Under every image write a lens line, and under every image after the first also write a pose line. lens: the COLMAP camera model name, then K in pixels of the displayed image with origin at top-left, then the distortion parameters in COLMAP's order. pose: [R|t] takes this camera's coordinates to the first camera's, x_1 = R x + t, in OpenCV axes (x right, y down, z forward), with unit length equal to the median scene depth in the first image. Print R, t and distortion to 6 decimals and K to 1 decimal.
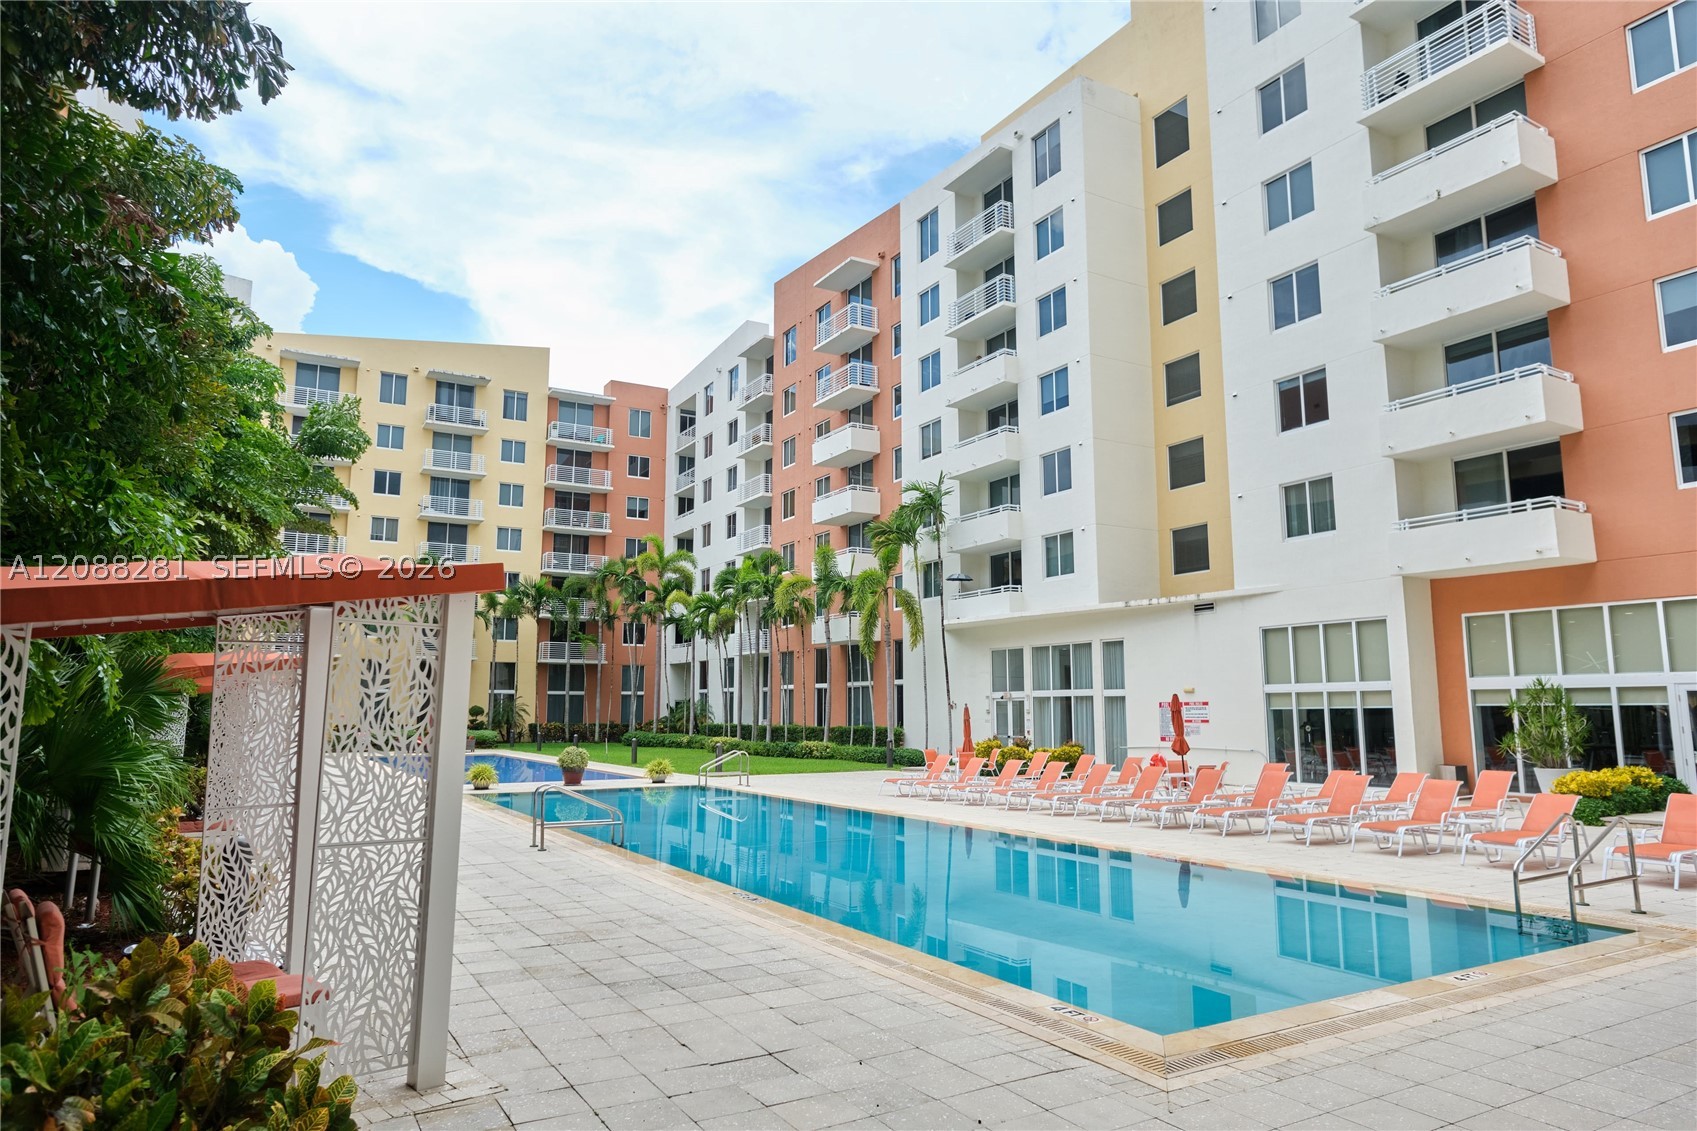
lens RADIAL K [[1046.1, 0, 848.5], [0, 1046.1, 565.5], [0, 0, 1]] dist [-0.001433, 0.000216]
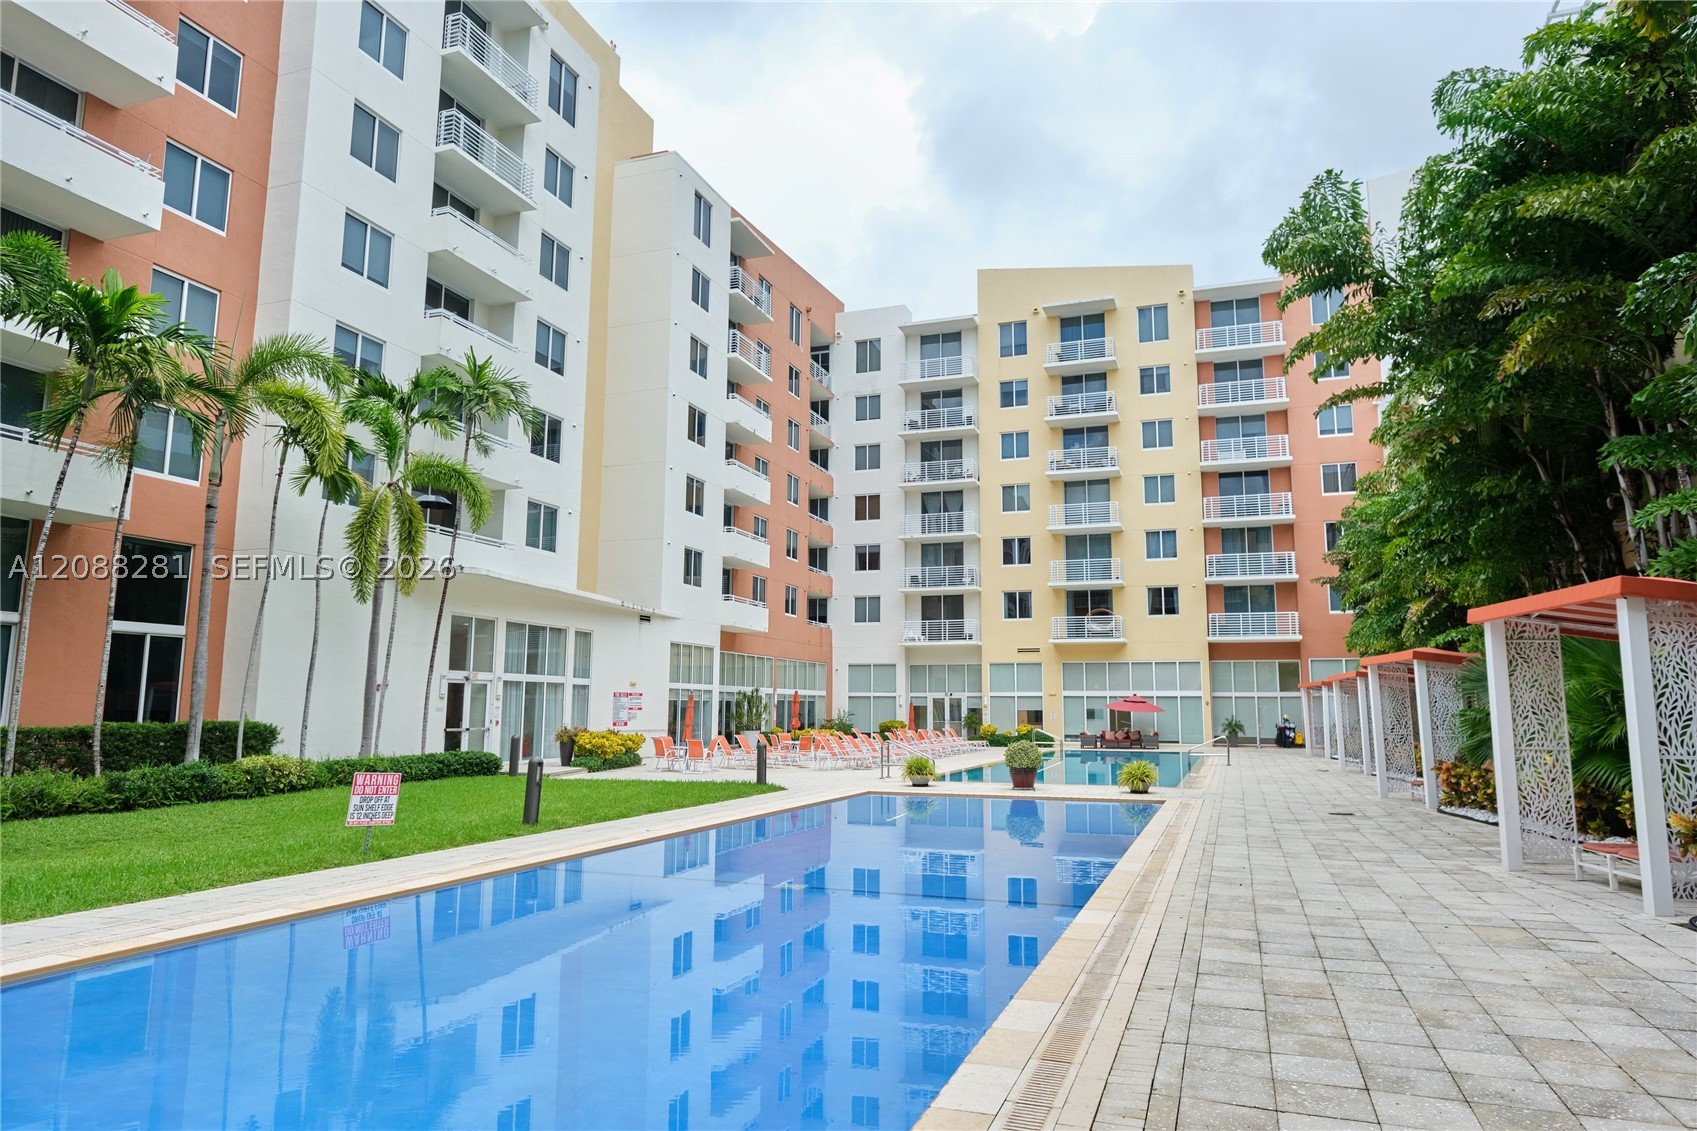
lens RADIAL K [[1100.2, 0, 850.0], [0, 1100.2, 464.0], [0, 0, 1]] dist [-0.002380, -0.000146]
pose [[-0.653910, 0.154134, 0.740706, -0.748255], [-0.123210, 0.944263, -0.305264, 0.214037], [-0.746473, -0.290877, -0.598472, 1.486280]]
